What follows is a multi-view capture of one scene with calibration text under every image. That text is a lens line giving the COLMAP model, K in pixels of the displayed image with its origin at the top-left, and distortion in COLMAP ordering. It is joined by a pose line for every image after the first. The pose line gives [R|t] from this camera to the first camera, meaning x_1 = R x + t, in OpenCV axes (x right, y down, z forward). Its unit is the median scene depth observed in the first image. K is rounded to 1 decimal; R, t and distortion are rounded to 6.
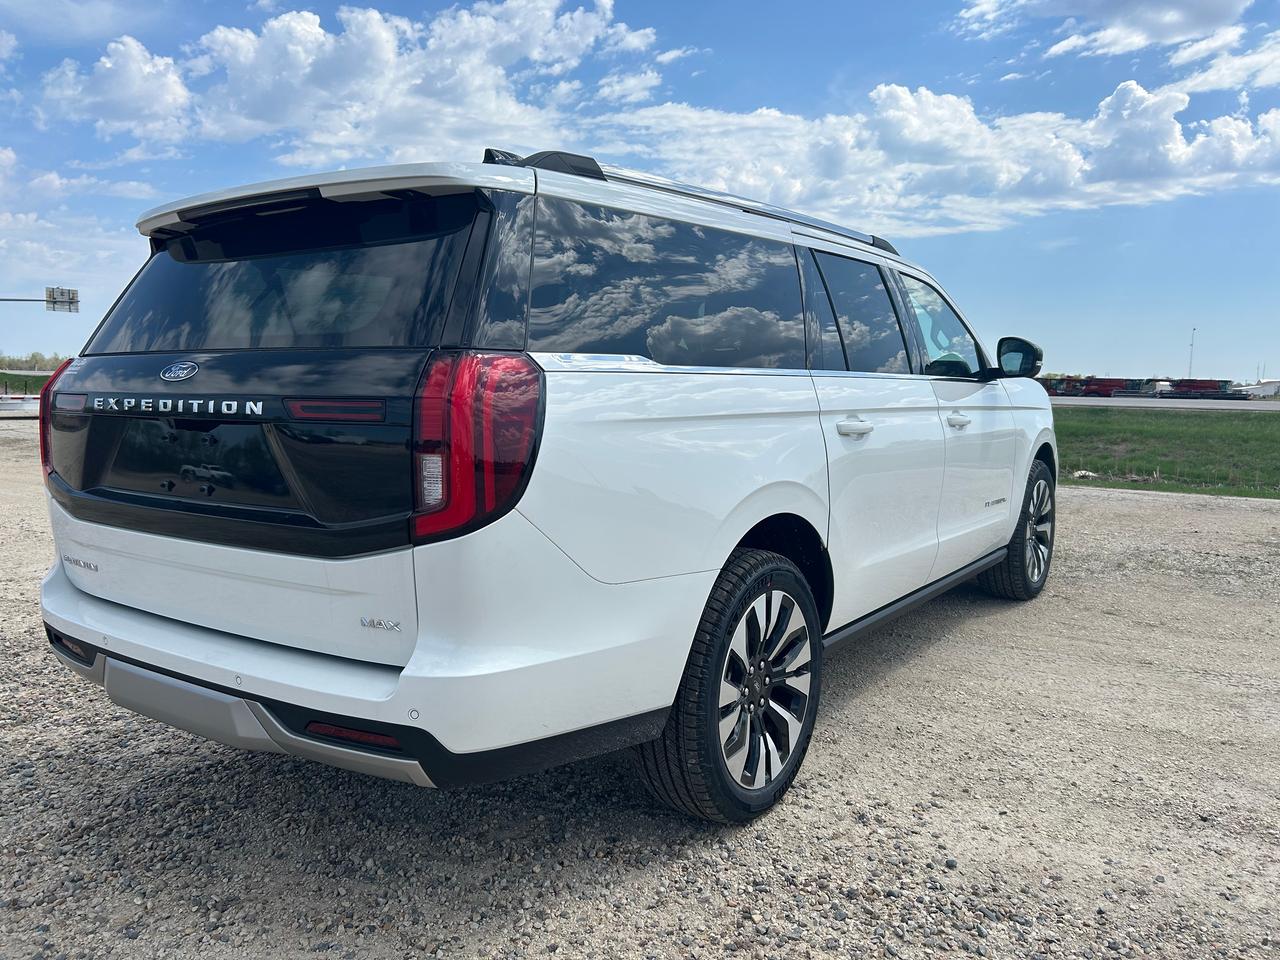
lens RADIAL K [[1032.7, 0, 640.0], [0, 1032.7, 480.0], [0, 0, 1]] dist [0.068332, -0.076548]
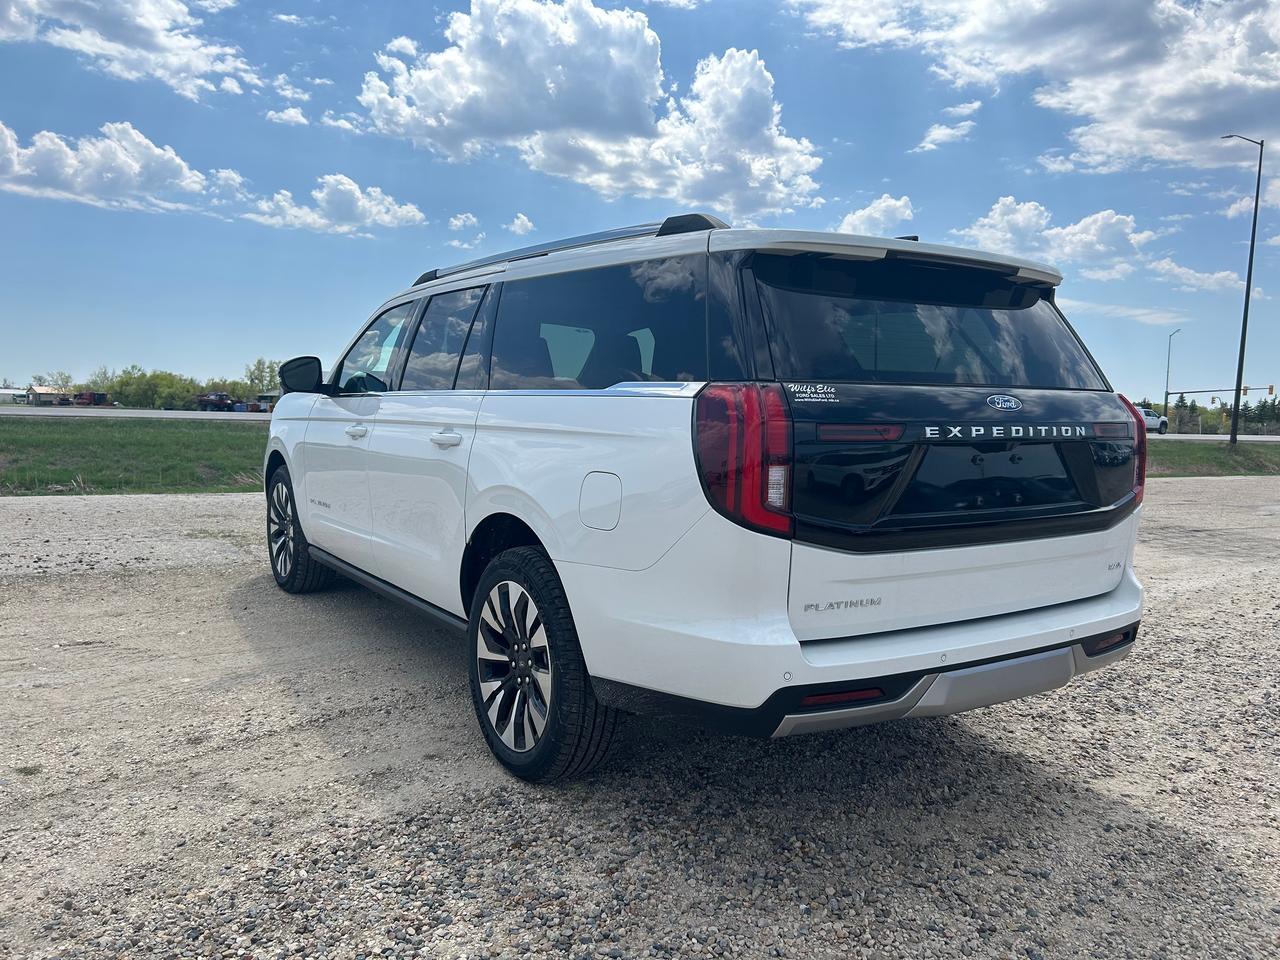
lens RADIAL K [[1049.5, 0, 640.0], [0, 1049.5, 480.0], [0, 0, 1]] dist [0.062155, -0.078841]
pose [[0.301309, -0.070288, 0.950932, -0.098656], [0.073890, 0.996002, 0.050207, -0.006165], [-0.950659, 0.055137, 0.305298, 0.058806]]
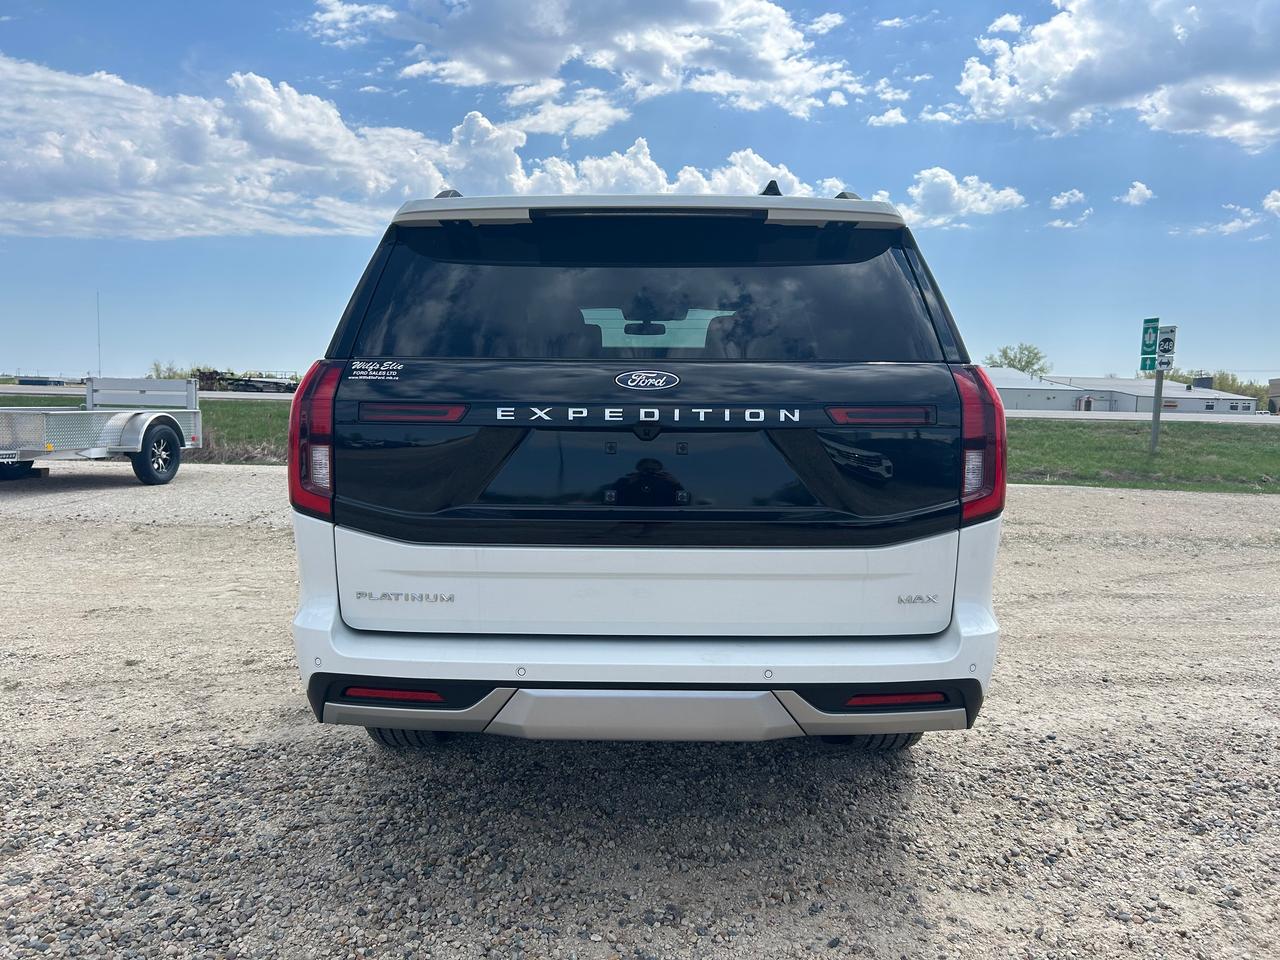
lens RADIAL K [[1032.7, 0, 640.0], [0, 1032.7, 480.0], [0, 0, 1]] dist [0.068332, -0.076548]
pose [[0.808381, -0.050836, 0.586460, -0.058484], [0.050991, 0.998567, 0.016272, -0.001462], [-0.586446, 0.016750, 0.809815, 0.011979]]
